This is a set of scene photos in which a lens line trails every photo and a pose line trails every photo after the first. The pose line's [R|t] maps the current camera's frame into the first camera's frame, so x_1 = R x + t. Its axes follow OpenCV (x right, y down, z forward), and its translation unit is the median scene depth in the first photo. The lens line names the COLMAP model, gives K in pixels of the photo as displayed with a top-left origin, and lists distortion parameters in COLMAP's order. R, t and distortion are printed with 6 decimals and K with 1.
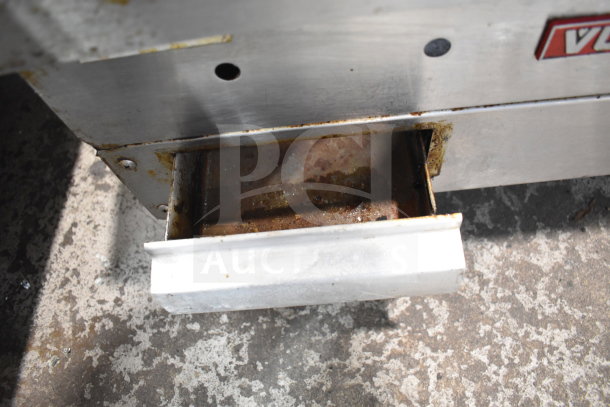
lens RADIAL K [[465.7, 0, 305.0], [0, 465.7, 203.5], [0, 0, 1]] dist [-0.099319, 0.011016]
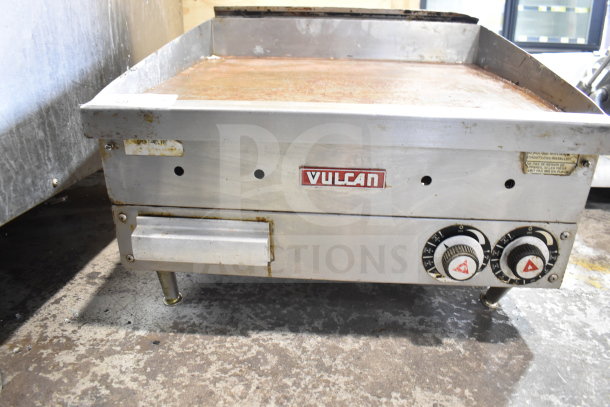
lens RADIAL K [[465.7, 0, 305.0], [0, 465.7, 203.5], [0, 0, 1]] dist [-0.099319, 0.011016]
pose [[0.983629, 0.173211, -0.049717, 0.386950], [-0.168035, 0.781929, -0.600293, 0.731296], [-0.065102, 0.598820, 0.798233, -0.562832]]
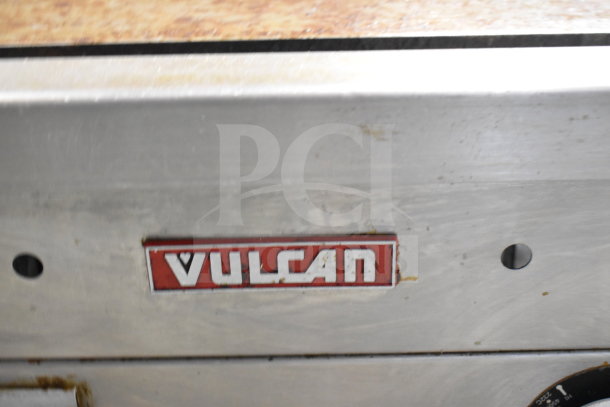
lens RADIAL K [[952.6, 0, 305.0], [0, 952.6, 203.5], [0, 0, 1]] dist [-0.008427, -0.007973]
pose [[0.993428, 0.113894, 0.011357, 0.431566], [-0.087803, 0.821968, -0.562725, 0.299178], [-0.073426, 0.558030, 0.826566, -0.341042]]
